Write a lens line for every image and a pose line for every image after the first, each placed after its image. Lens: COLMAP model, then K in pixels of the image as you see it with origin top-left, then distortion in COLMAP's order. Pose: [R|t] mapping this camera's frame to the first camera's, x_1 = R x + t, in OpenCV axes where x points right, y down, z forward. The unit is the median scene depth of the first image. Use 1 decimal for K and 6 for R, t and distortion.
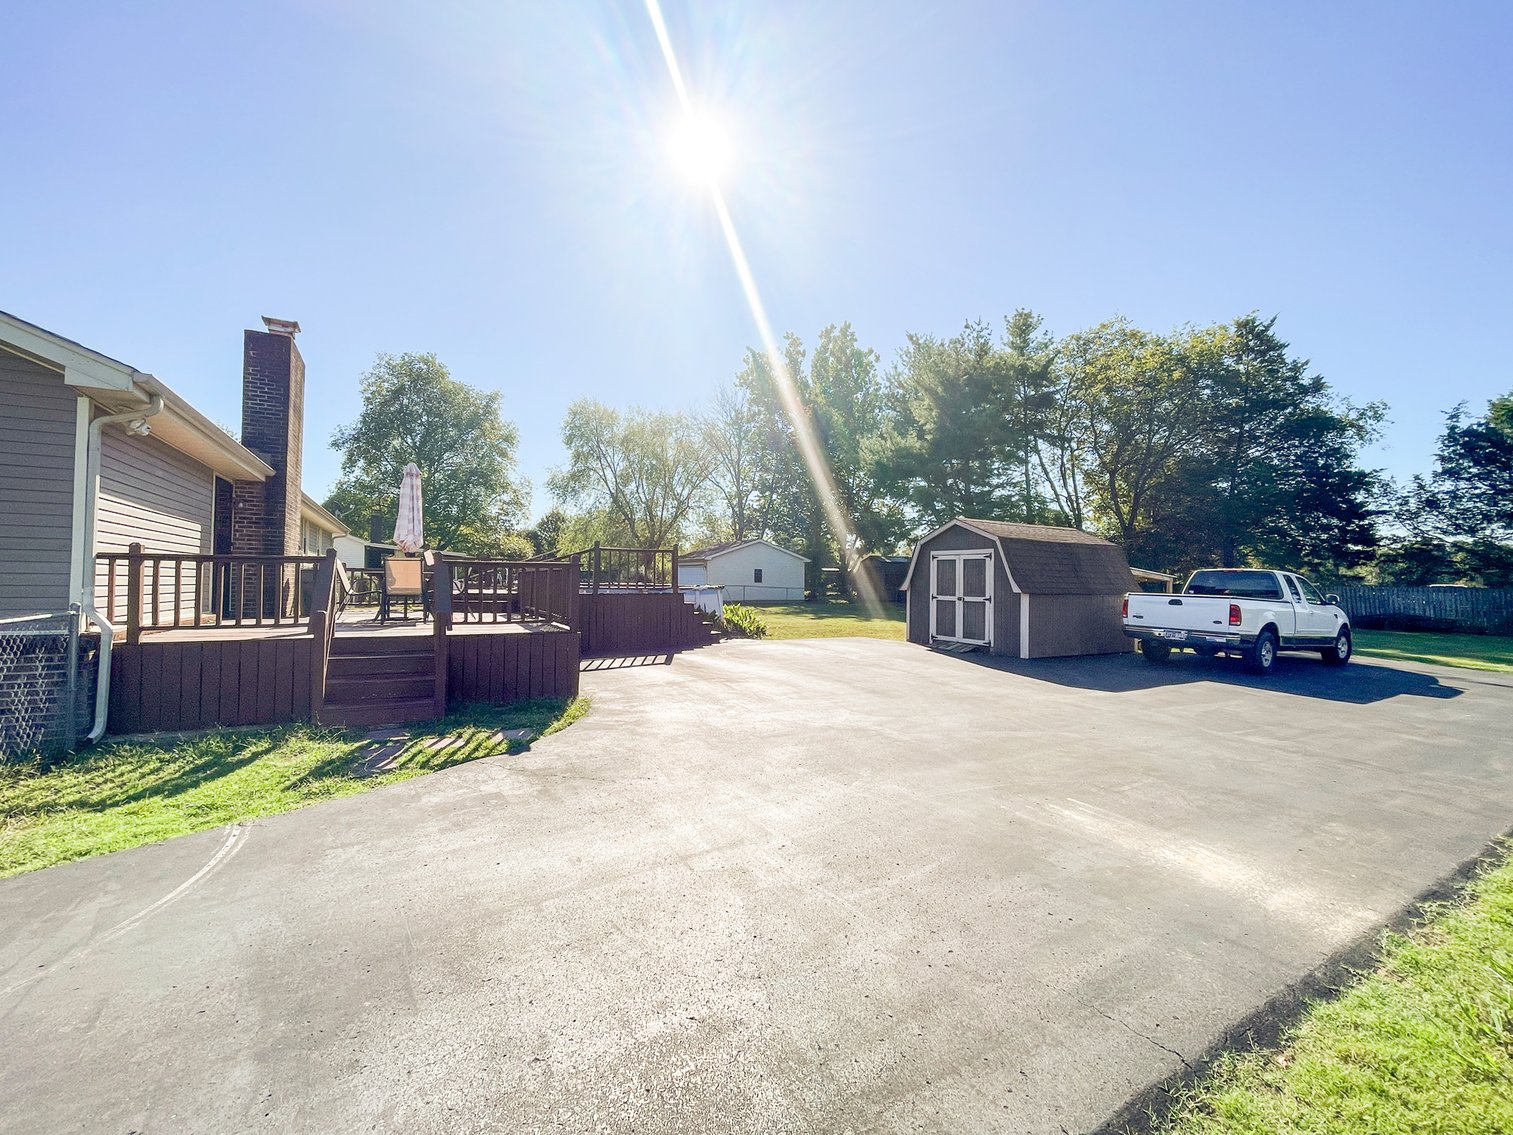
lens RADIAL K [[620.0, 0, 752.2], [0, 620.0, 567.8], [0, 0, 1]] dist [-0.006729, 0.000004]
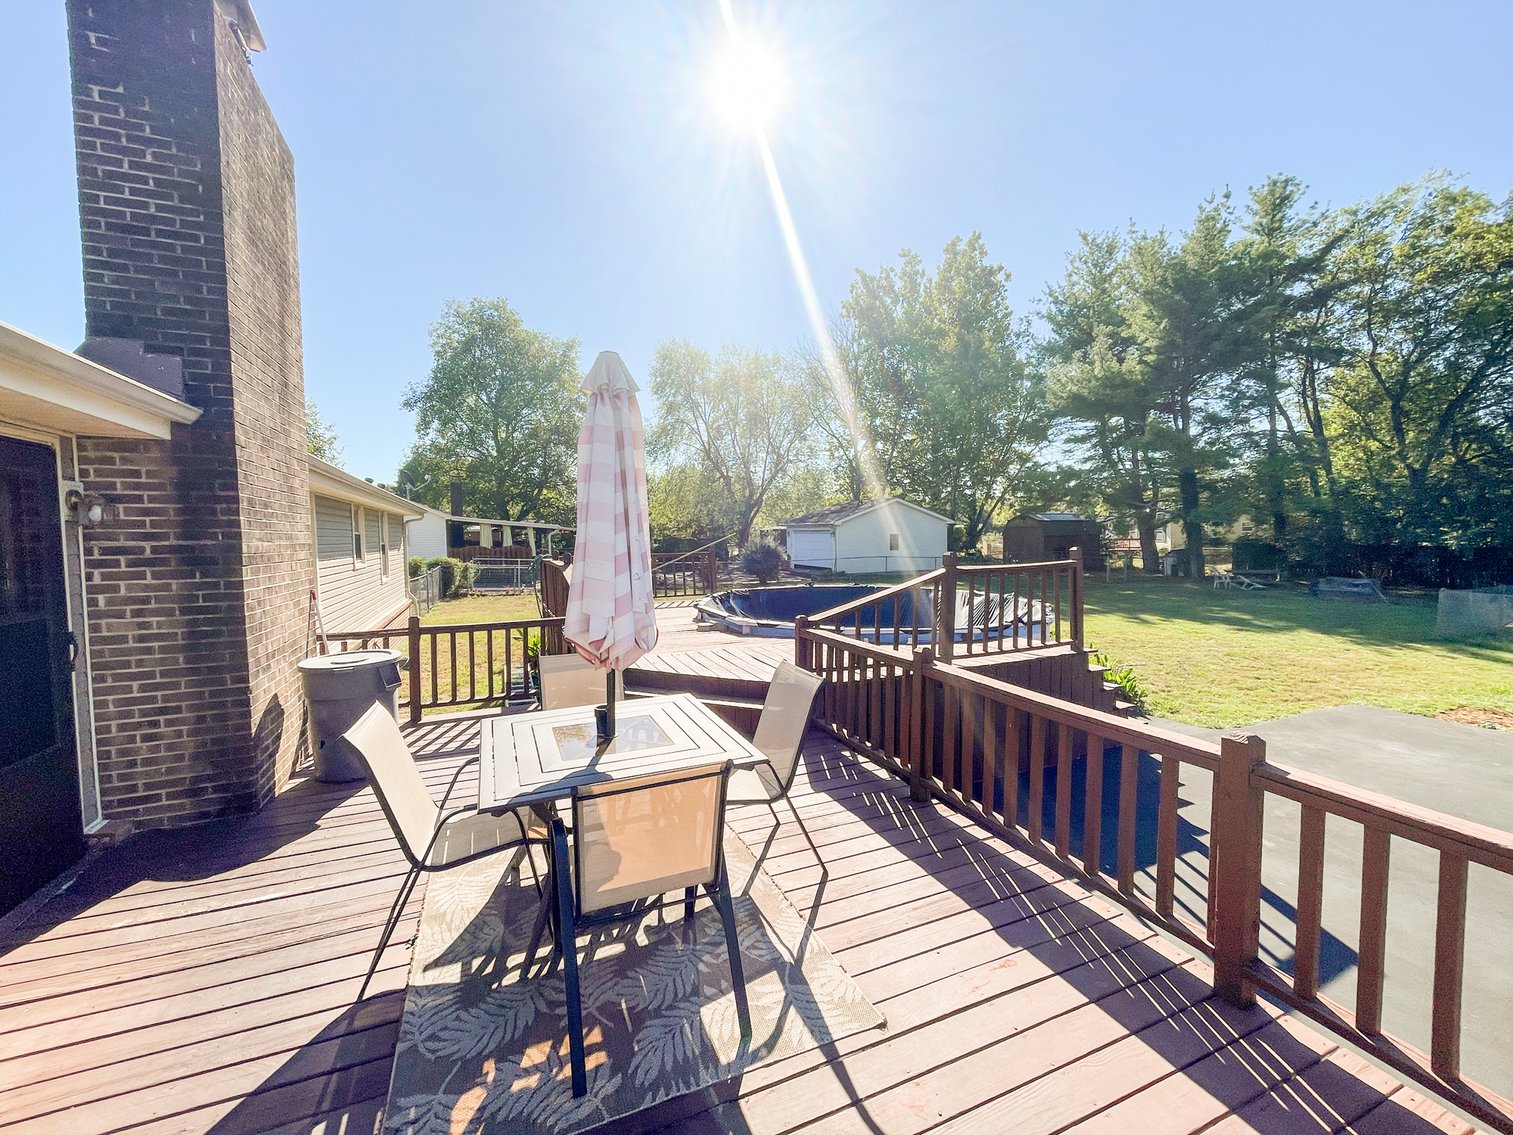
lens RADIAL K [[620.0, 0, 752.2], [0, 620.0, 567.8], [0, 0, 1]] dist [-0.006729, 0.000004]
pose [[0.994849, -0.014107, -0.100381, -0.078602], [0.021646, 0.996993, 0.074413, -0.015807], [0.099029, -0.076203, 0.992162, 0.123470]]
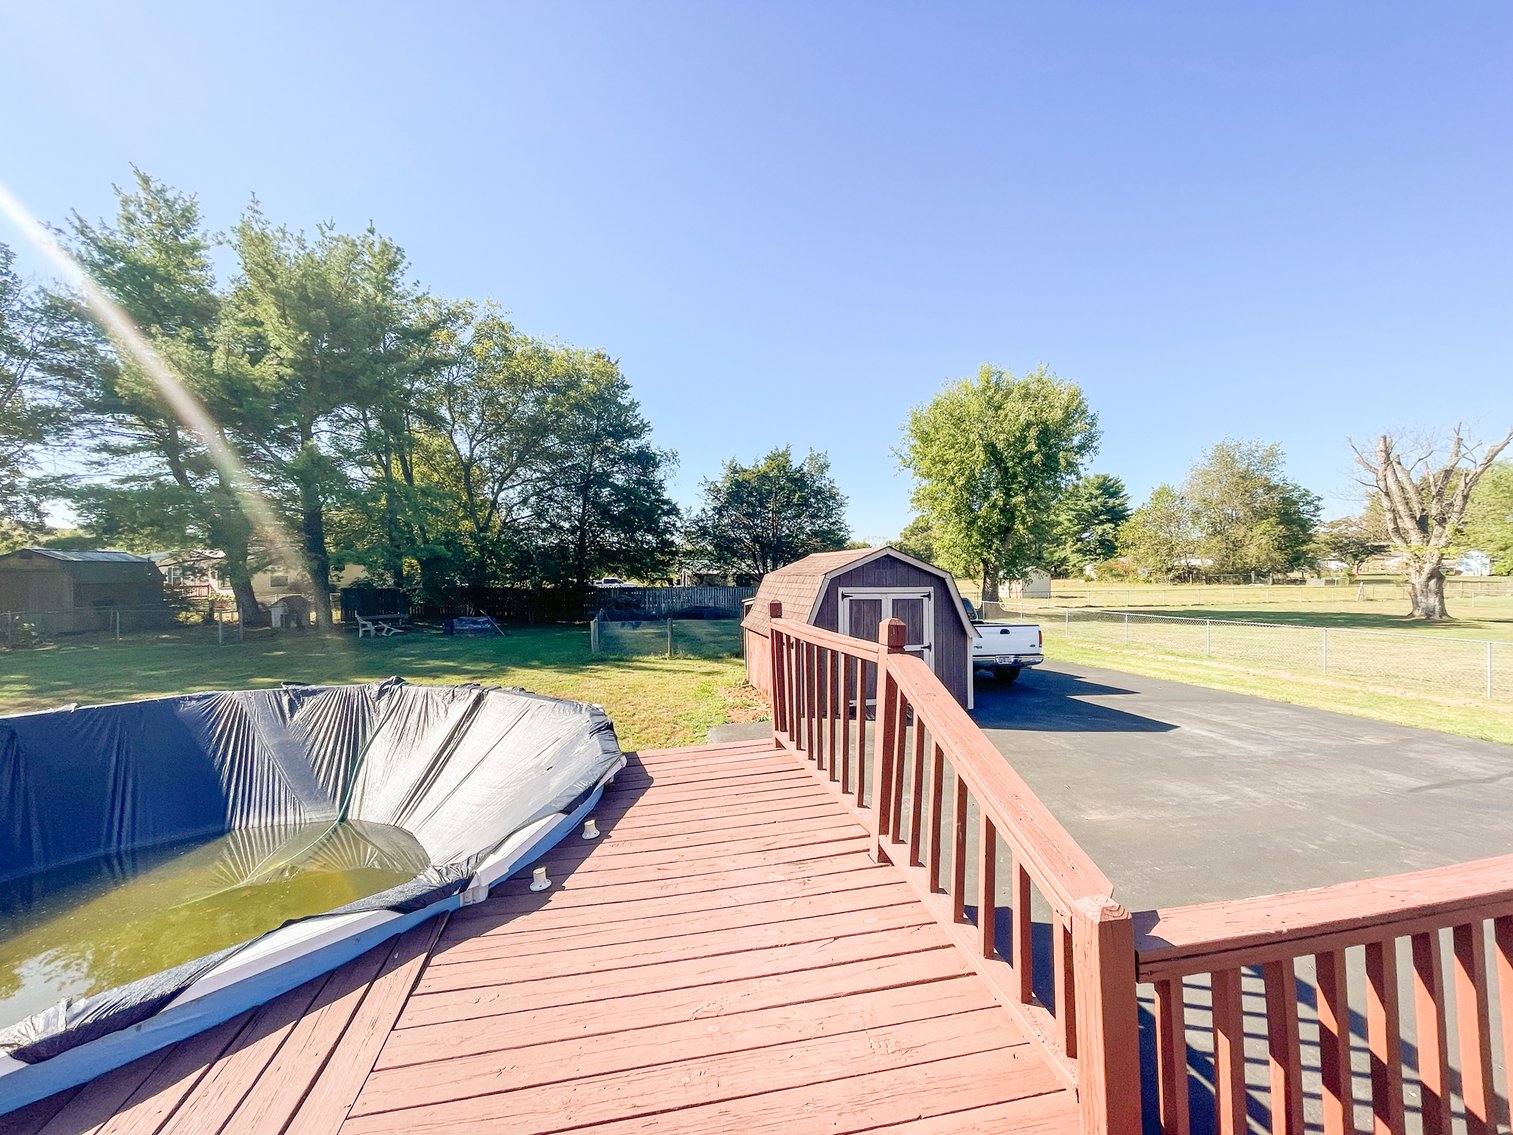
lens RADIAL K [[611.6, 0, 751.2], [0, 611.6, 570.2], [0, 0, 1]] dist [-0.001610, 0.000034]
pose [[0.283784, -0.011172, 0.958823, -0.114449], [-0.010463, 0.999837, 0.014747, -0.015024], [-0.958831, -0.014217, 0.283621, 0.236087]]
